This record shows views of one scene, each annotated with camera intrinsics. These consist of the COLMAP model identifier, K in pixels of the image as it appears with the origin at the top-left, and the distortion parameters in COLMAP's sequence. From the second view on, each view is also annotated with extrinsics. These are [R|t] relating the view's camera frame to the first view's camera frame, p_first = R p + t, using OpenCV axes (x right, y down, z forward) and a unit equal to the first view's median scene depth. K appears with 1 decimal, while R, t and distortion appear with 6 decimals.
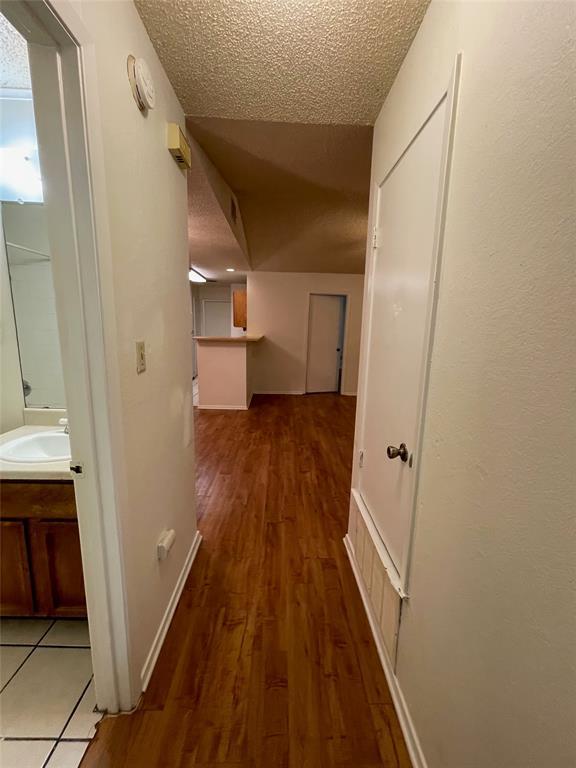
lens RADIAL K [[311.0, 0, 286.1], [0, 311.0, 382.5], [0, 0, 1]] dist [0.001607, 0.000921]
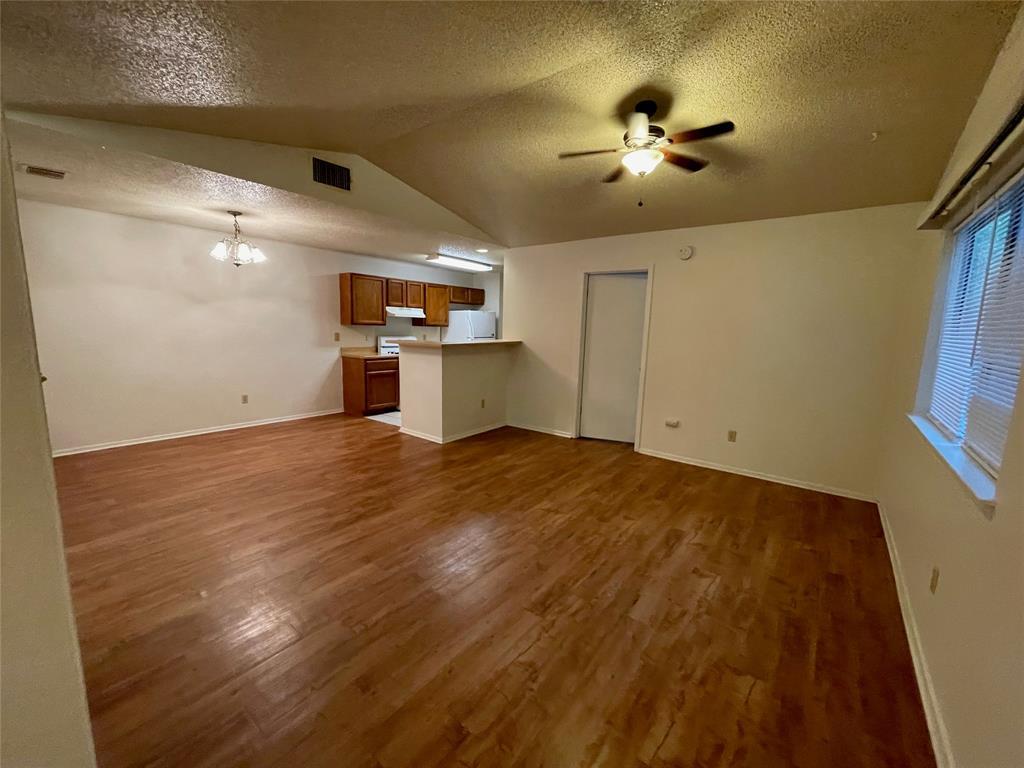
lens RADIAL K [[414.6, 0, 508.4], [0, 414.6, 380.9], [0, 0, 1]] dist [0.001607, 0.000921]
pose [[0.774554, 0.080905, -0.627312, 0.784811], [-0.114567, 0.993326, -0.013347, -0.081012], [0.622046, 0.082207, 0.778653, 0.473835]]
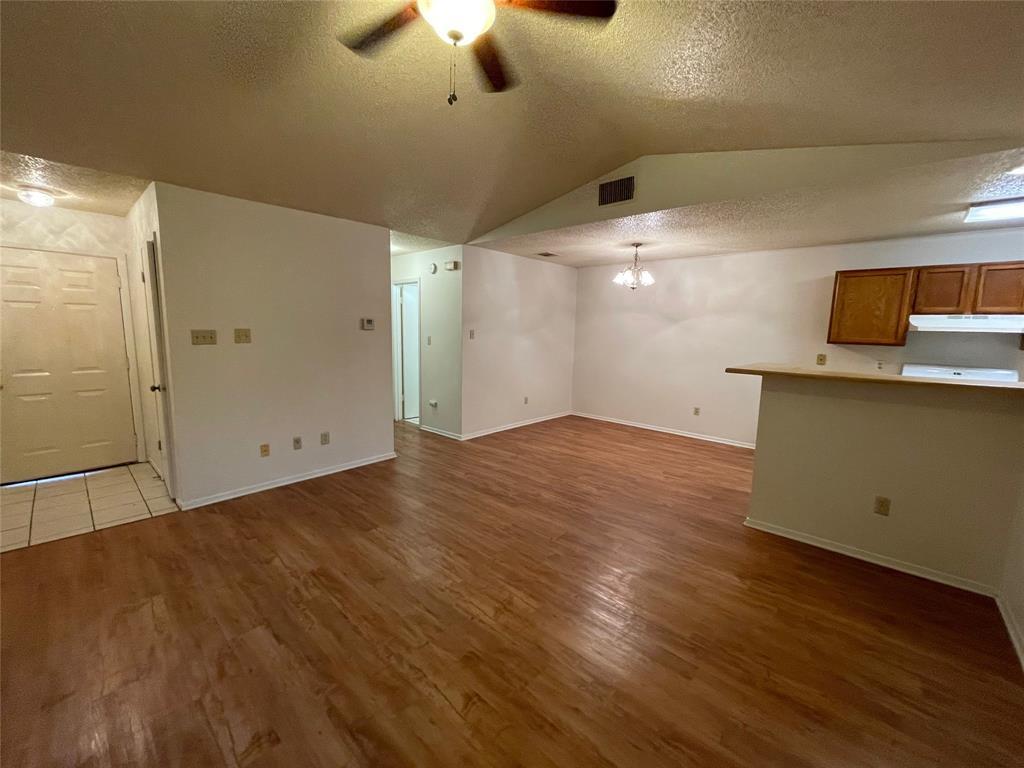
lens RADIAL K [[414.6, 0, 509.3], [0, 414.6, 383.6], [0, 0, 1]] dist [0.001607, 0.000921]
pose [[-0.689102, 0.056425, -0.722465, 0.737554], [-0.162867, 0.959399, 0.230276, -0.265640], [0.706125, 0.276350, -0.651934, 1.499284]]
